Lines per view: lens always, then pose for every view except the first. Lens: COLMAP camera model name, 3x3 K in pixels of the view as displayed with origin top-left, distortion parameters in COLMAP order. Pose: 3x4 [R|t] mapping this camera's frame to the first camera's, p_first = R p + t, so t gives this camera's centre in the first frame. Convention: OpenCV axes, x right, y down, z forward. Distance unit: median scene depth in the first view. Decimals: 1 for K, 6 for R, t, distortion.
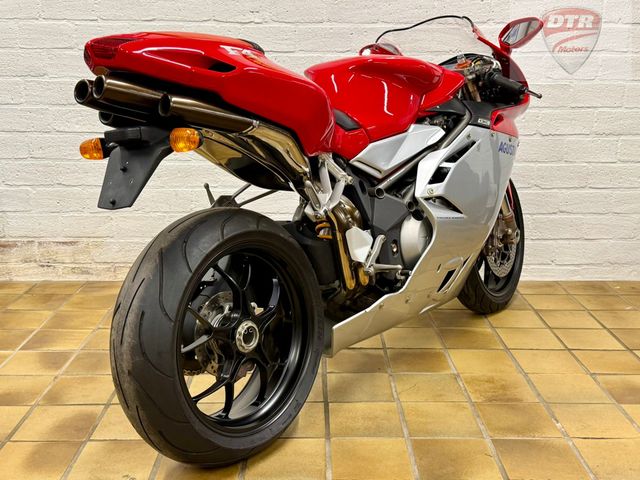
lens RADIAL K [[760.4, 0, 317.6], [0, 760.4, 243.0], [0, 0, 1]] dist [0.184535, -0.473047]
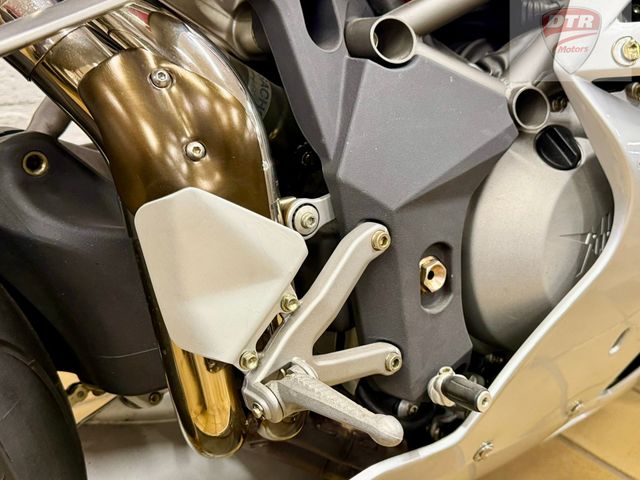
lens RADIAL K [[710.7, 0, 320.0], [0, 710.7, 240.0], [0, 0, 1]] dist [0.132740, -0.301194]
pose [[0.965065, 0.114328, -0.235753, 0.116989], [-0.081658, 0.986205, 0.143988, -0.034744], [0.248963, -0.119707, 0.961087, 0.763234]]
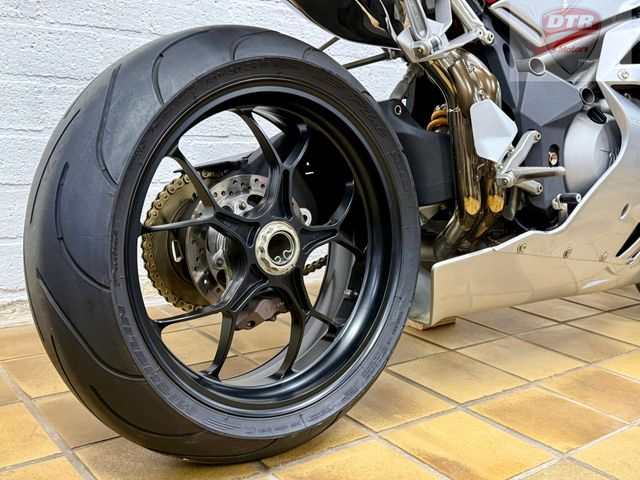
lens RADIAL K [[710.7, 0, 320.0], [0, 710.7, 240.0], [0, 0, 1]] dist [0.132740, -0.301194]
pose [[0.974607, 0.092906, -0.203737, 0.041968], [-0.106334, 0.992755, -0.055959, 0.121770], [0.197062, 0.076202, 0.977425, 0.403416]]
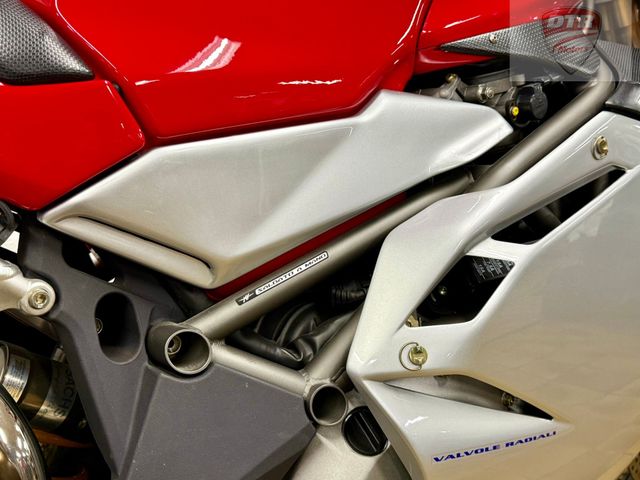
lens RADIAL K [[710.7, 0, 320.0], [0, 710.7, 240.0], [0, 0, 1]] dist [0.132740, -0.301194]
pose [[0.975881, 0.089918, -0.198924, 0.162760], [-0.090291, 0.995889, 0.007218, -0.105059], [0.198755, 0.010918, 0.979988, 0.769829]]
